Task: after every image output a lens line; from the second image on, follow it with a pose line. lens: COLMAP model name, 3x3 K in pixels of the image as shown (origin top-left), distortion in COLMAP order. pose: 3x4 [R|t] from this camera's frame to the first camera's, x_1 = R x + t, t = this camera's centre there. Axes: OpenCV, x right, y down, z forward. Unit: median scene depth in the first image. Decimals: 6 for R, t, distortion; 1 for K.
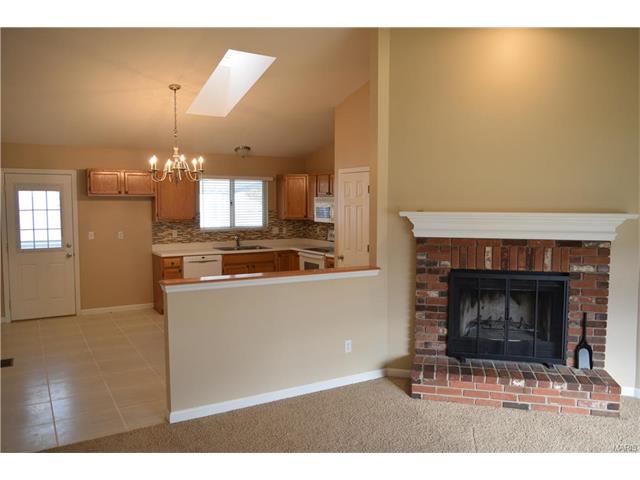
lens RADIAL K [[500.7, 0, 320.0], [0, 500.7, 240.0], [0, 0, 1]] dist [-0.007152, -0.001586]
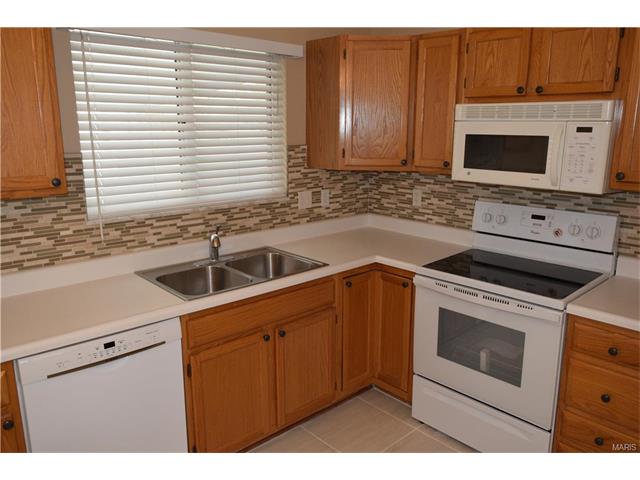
lens RADIAL K [[500.7, 0, 320.0], [0, 500.7, 240.0], [0, 0, 1]] dist [-0.007152, -0.001586]
pose [[0.980393, -0.044223, 0.192026, -0.169248], [0.016033, 0.989163, 0.145943, -0.048985], [-0.196399, -0.140003, 0.970477, 0.716972]]
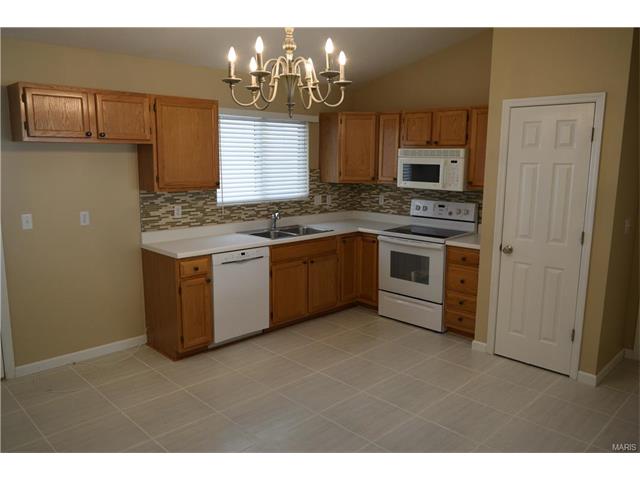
lens RADIAL K [[500.7, 0, 320.0], [0, 500.7, 240.0], [0, 0, 1]] dist [-0.007152, -0.001586]
pose [[0.972497, -0.033963, 0.230425, -0.267983], [0.013504, 0.995869, 0.089790, -0.029327], [-0.232522, -0.084209, 0.968939, 0.412399]]
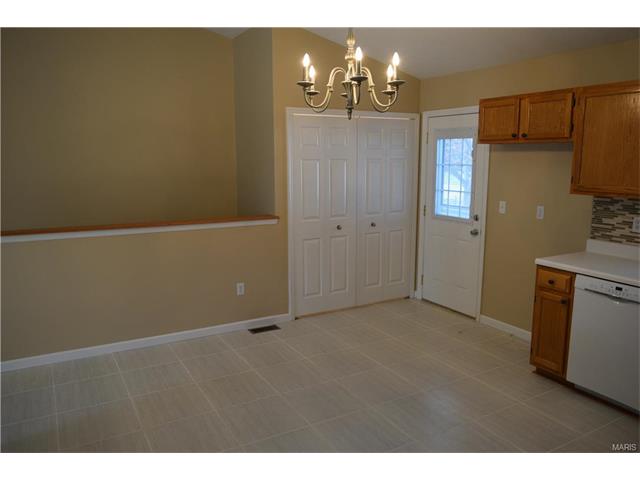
lens RADIAL K [[500.7, 0, 320.0], [0, 500.7, 240.0], [0, 0, 1]] dist [-0.007152, -0.001586]
pose [[-0.015848, 0.168132, -0.985637, 0.164573], [-0.078423, 0.982515, 0.168861, -0.052864], [0.996794, 0.079973, -0.002386, 0.721896]]
